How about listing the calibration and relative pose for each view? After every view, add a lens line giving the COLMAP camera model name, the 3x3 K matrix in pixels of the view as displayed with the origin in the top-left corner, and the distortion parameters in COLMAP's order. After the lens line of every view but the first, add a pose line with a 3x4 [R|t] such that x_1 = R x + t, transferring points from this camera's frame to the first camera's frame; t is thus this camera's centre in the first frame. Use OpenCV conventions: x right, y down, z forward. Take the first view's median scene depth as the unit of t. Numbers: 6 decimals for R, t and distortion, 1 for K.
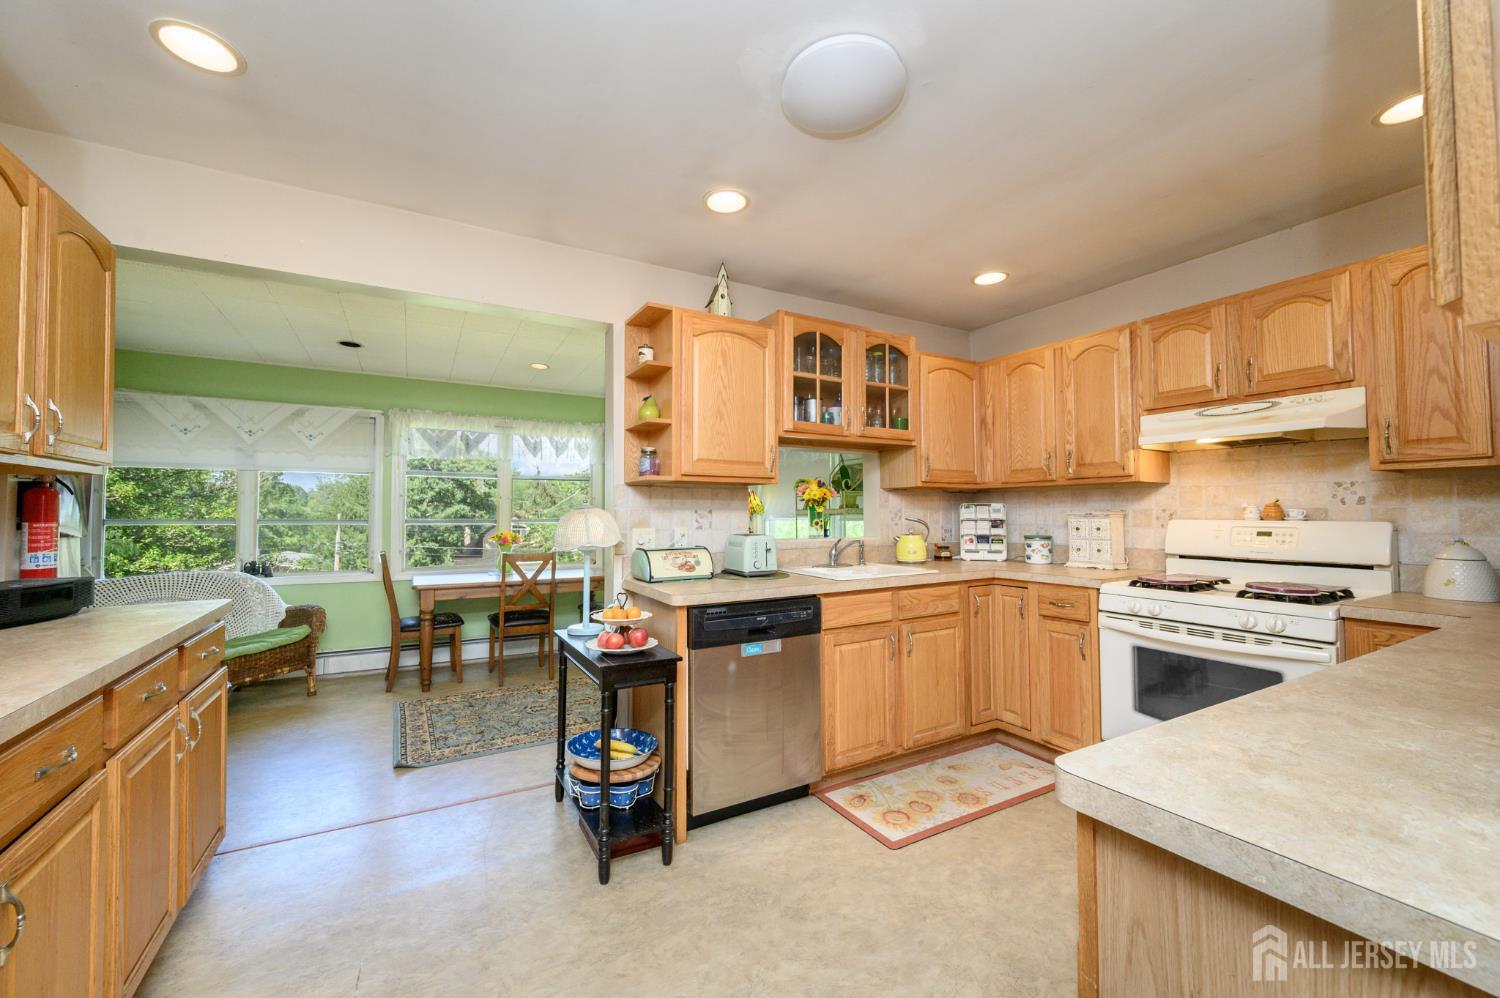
lens RADIAL K [[590.2, 0, 743.9], [0, 590.2, 498.9], [0, 0, 1]] dist [0.001026, 0.000594]
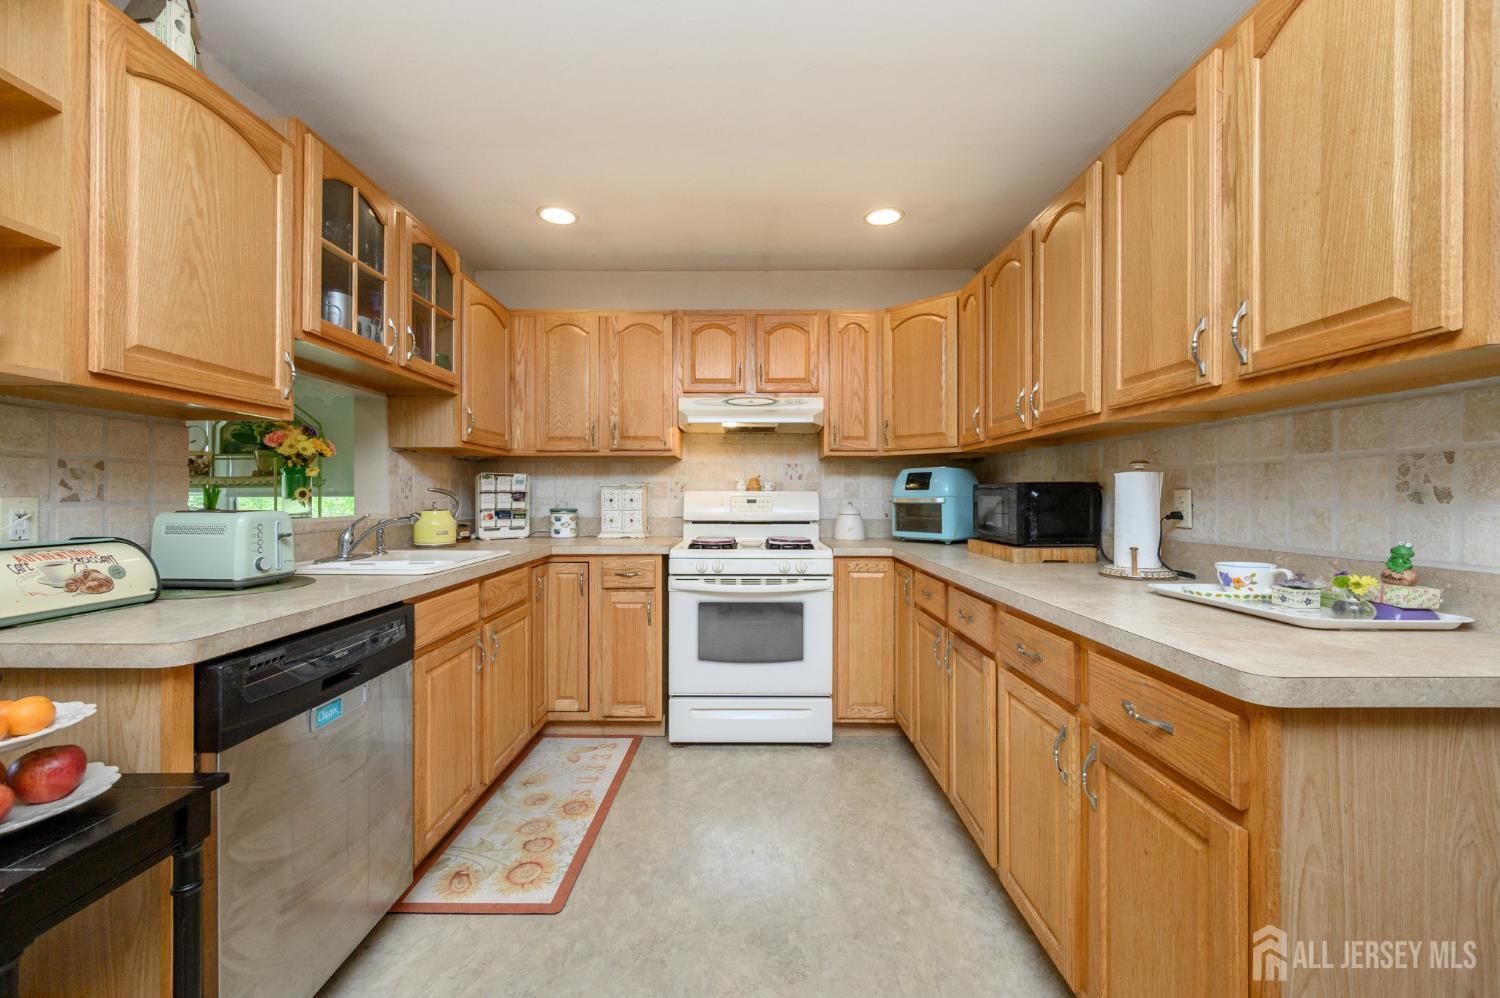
lens RADIAL K [[590.2, 0, 757.4], [0, 590.2, 498.1], [0, 0, 1]] dist [0.001026, 0.000594]
pose [[0.491141, -0.000869, 0.871080, -0.209589], [-0.022769, 0.999645, 0.013836, 0.029278], [-0.870782, -0.026629, 0.490947, 0.301747]]
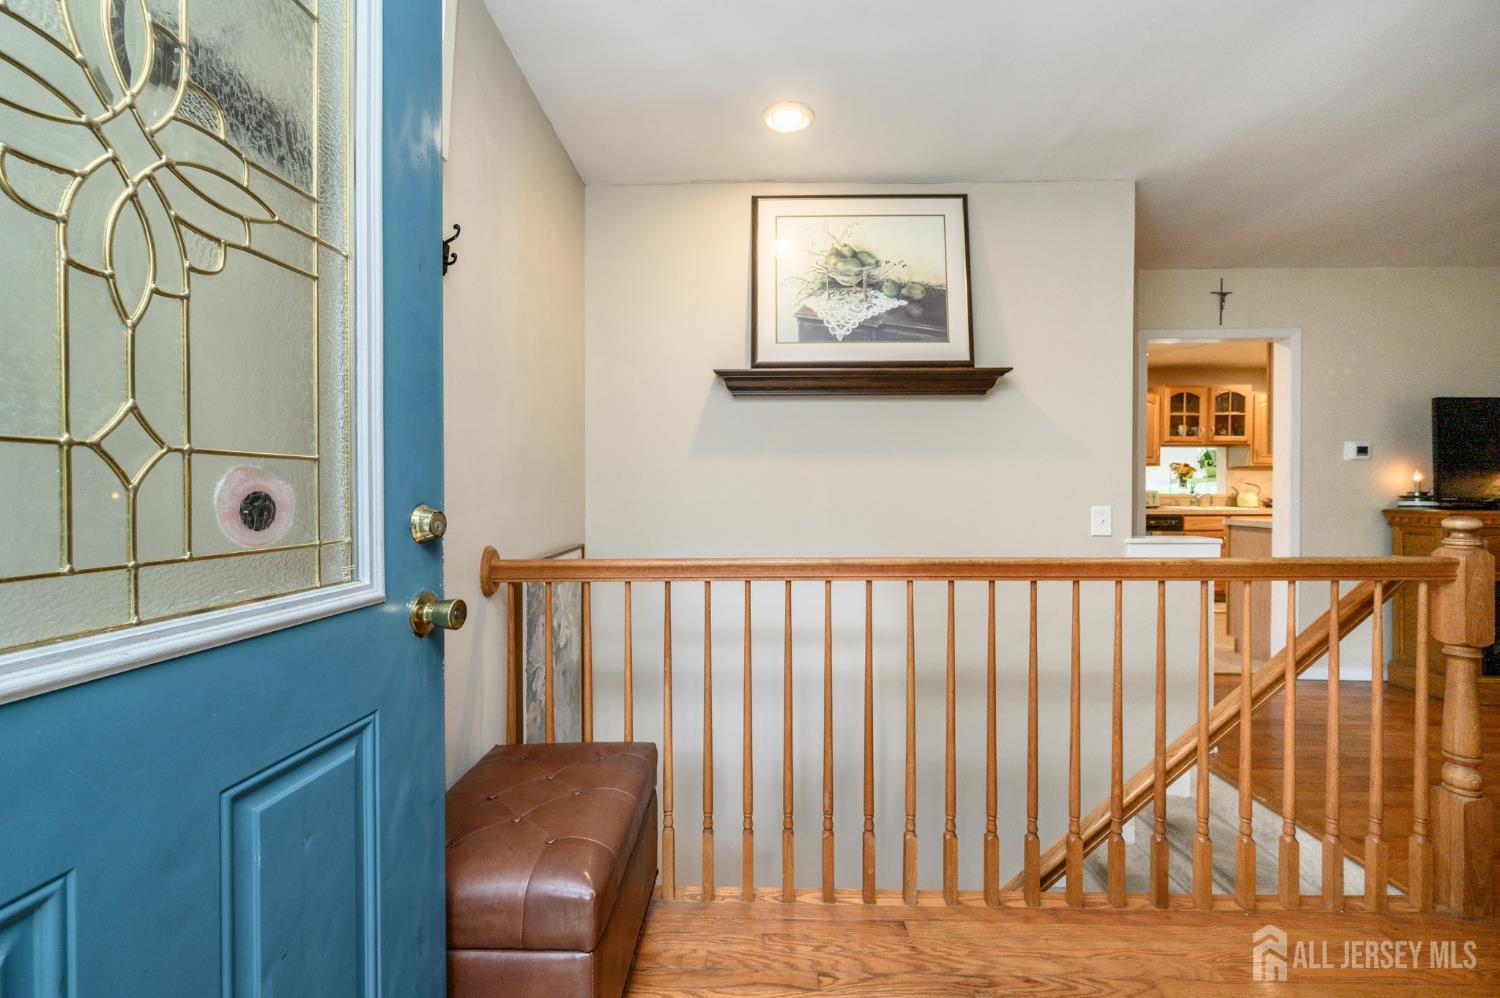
lens RADIAL K [[590.2, 0, 749.3], [0, 590.2, 496.2], [0, 0, 1]] dist [0.001026, 0.000594]
pose [[0.864067, 0.006171, -0.503340, -0.148122], [0.014017, 0.999242, 0.036314, -0.016389], [0.503182, -0.038432, 0.863325, -1.556759]]
